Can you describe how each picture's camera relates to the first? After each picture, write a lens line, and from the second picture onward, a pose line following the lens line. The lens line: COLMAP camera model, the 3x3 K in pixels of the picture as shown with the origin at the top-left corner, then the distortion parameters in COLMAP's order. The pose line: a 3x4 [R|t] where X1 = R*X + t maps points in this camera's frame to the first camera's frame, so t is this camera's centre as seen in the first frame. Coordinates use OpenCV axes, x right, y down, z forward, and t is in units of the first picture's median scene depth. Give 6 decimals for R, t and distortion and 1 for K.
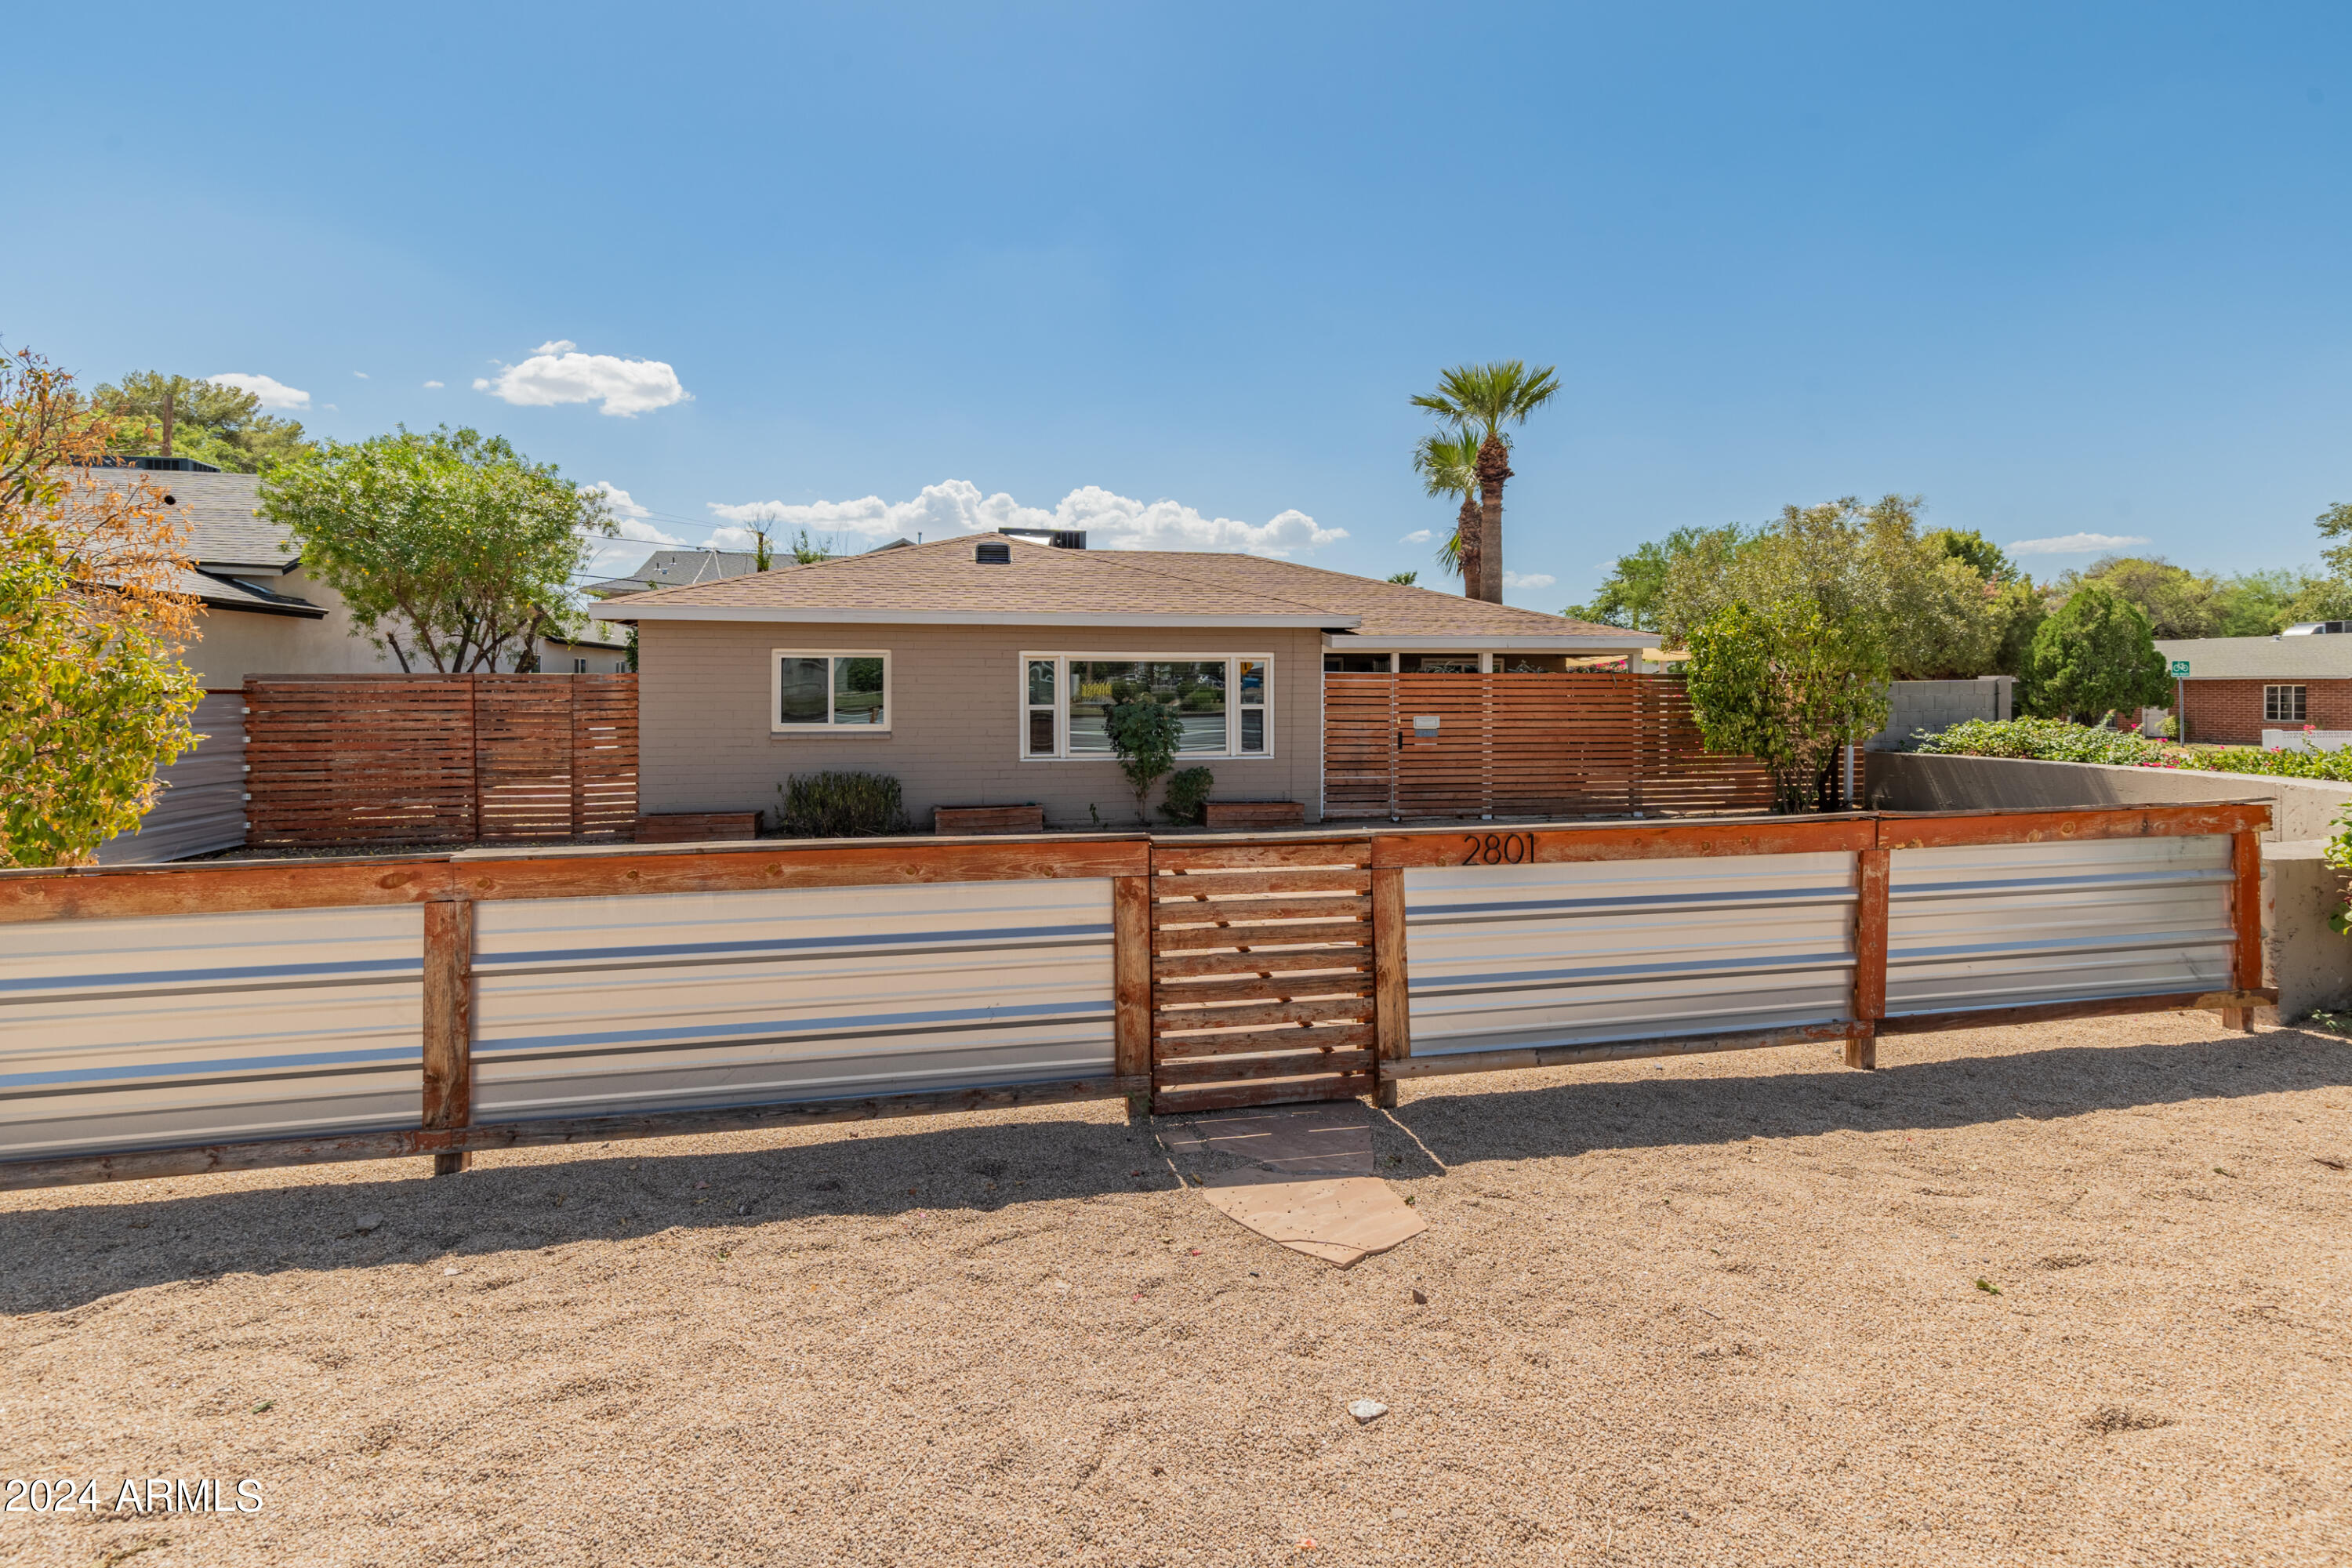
lens RADIAL K [[1115.9, 0, 1178.2], [0, 1115.9, 678.3], [0, 0, 1]] dist [0.010027, -0.000448]
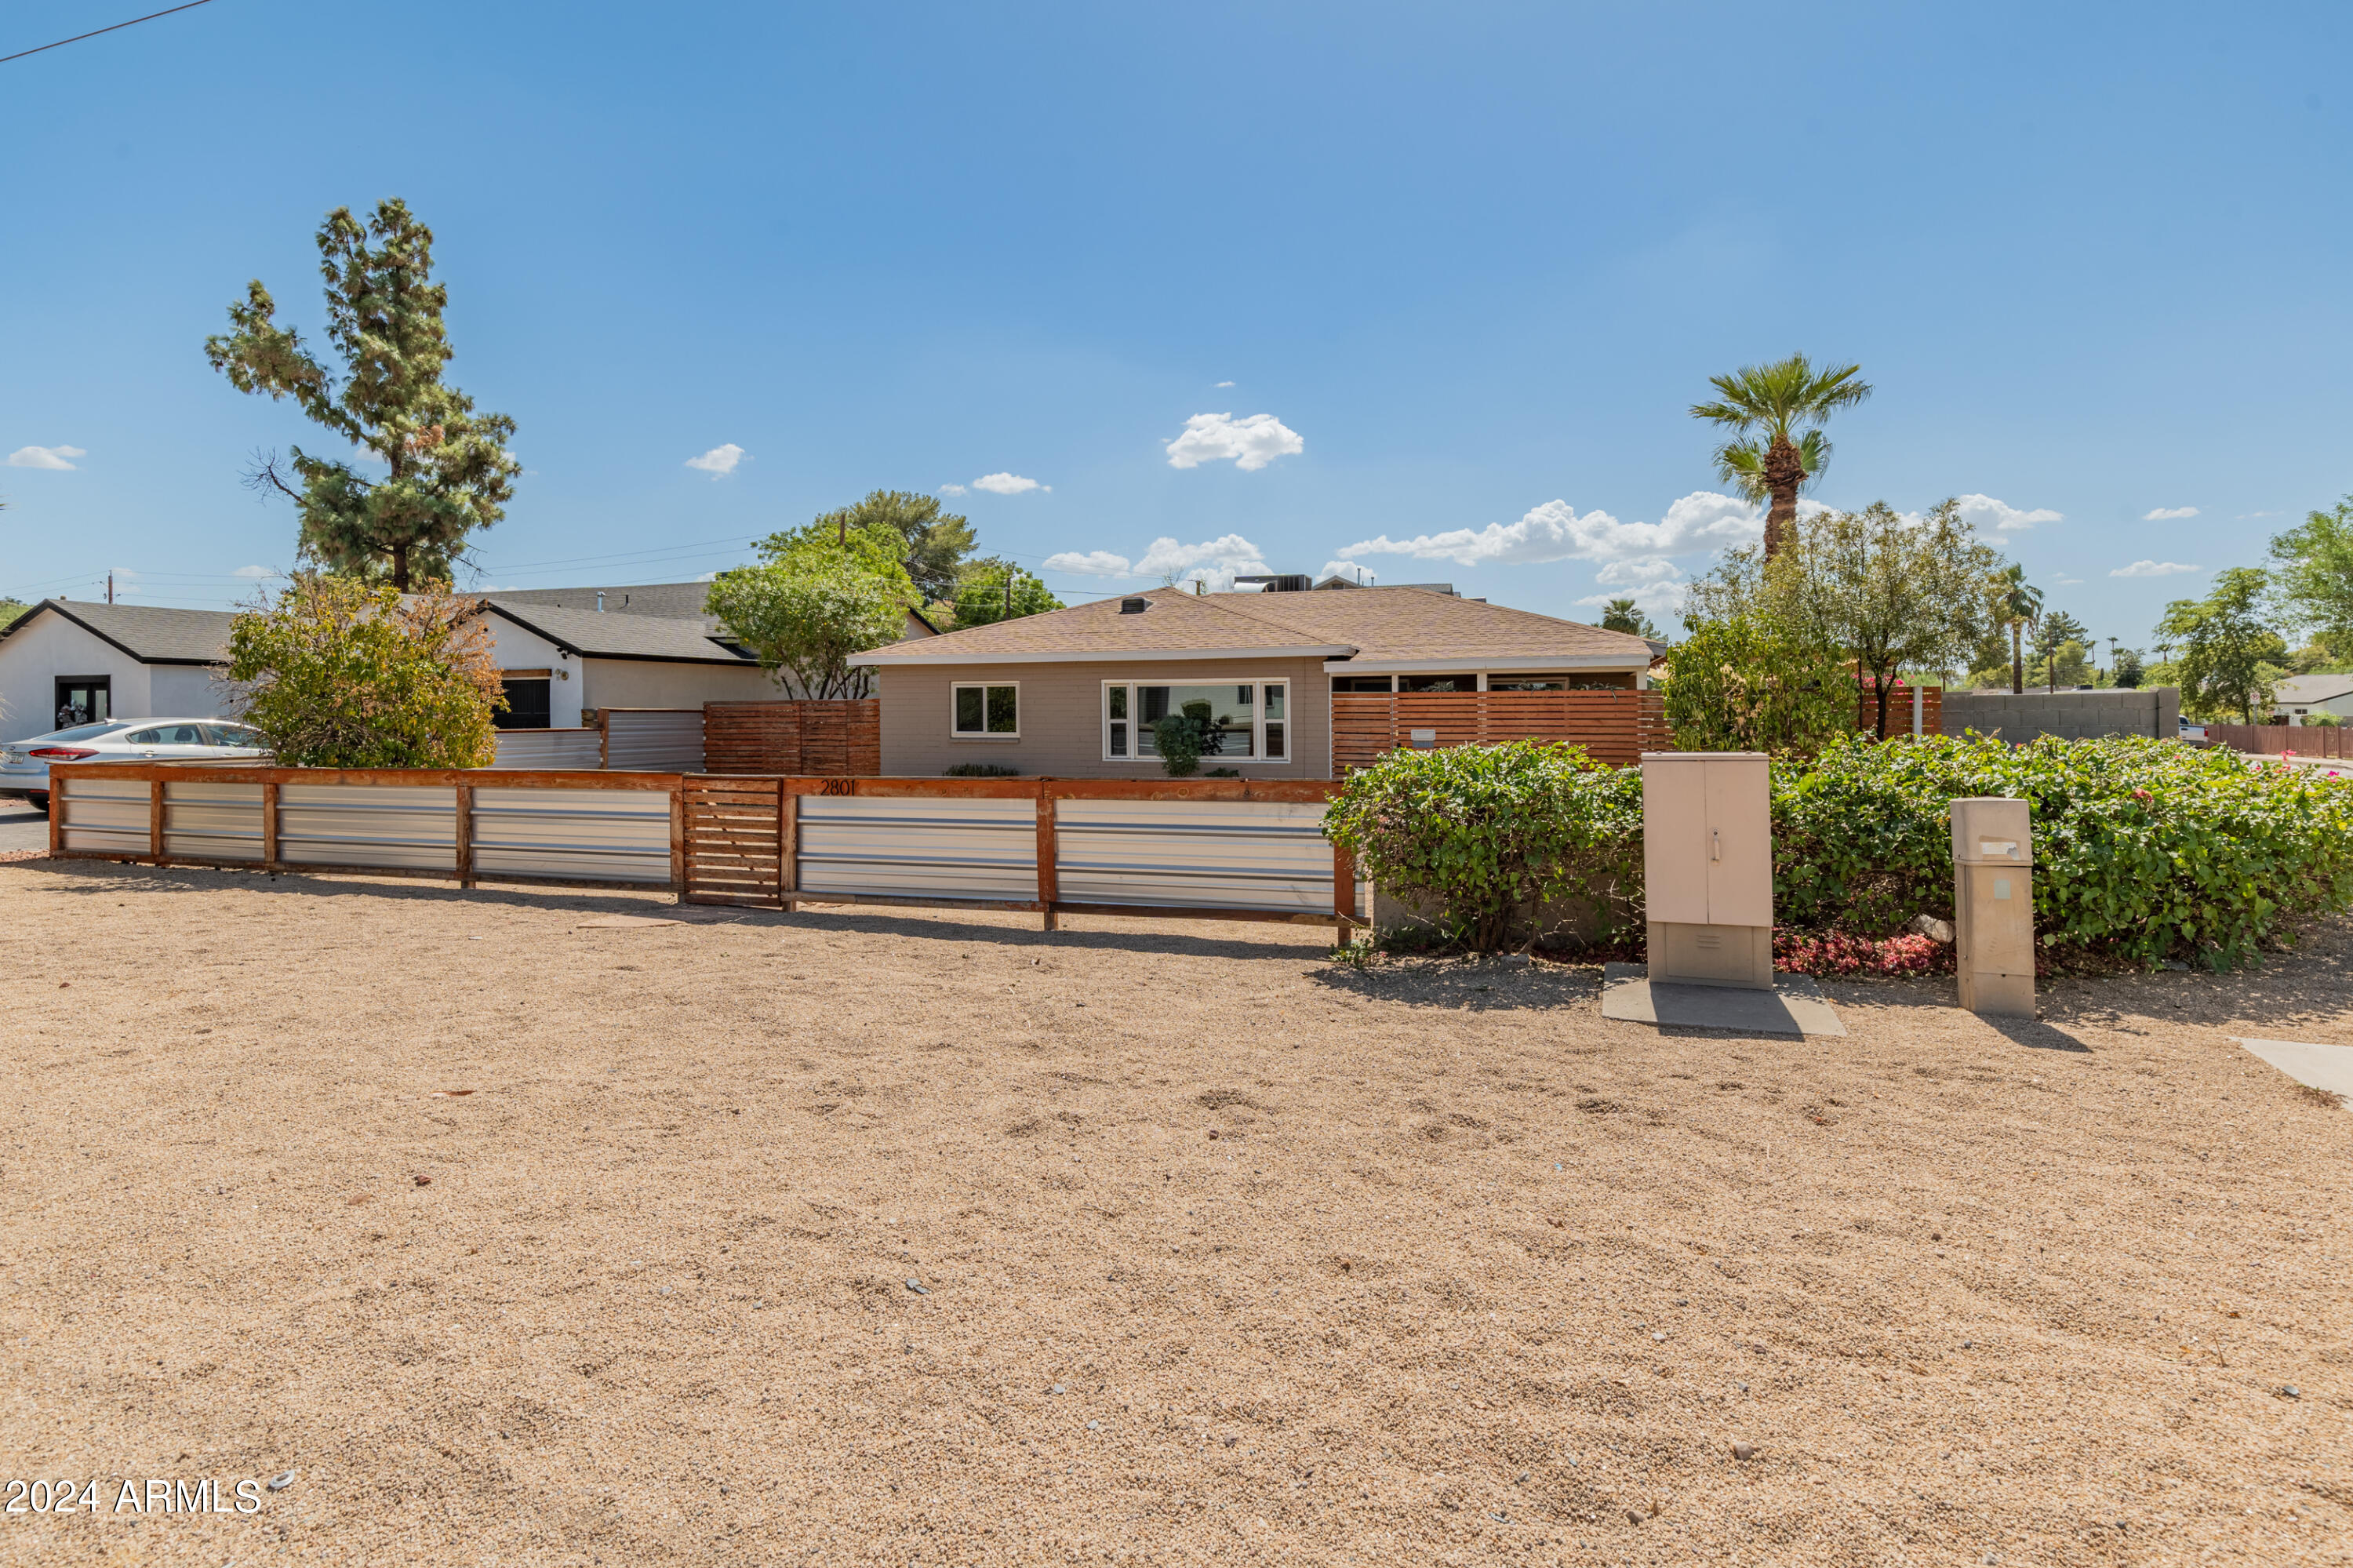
lens RADIAL K [[1089.9, 0, 1181.9], [0, 1089.9, 717.7], [0, 0, 1]] dist [0.001858, -0.000282]
pose [[0.869805, -0.000922, -0.493395, 0.571860], [0.008590, 0.999875, 0.013275, 0.004667], [0.493321, -0.015785, 0.869704, -0.108457]]
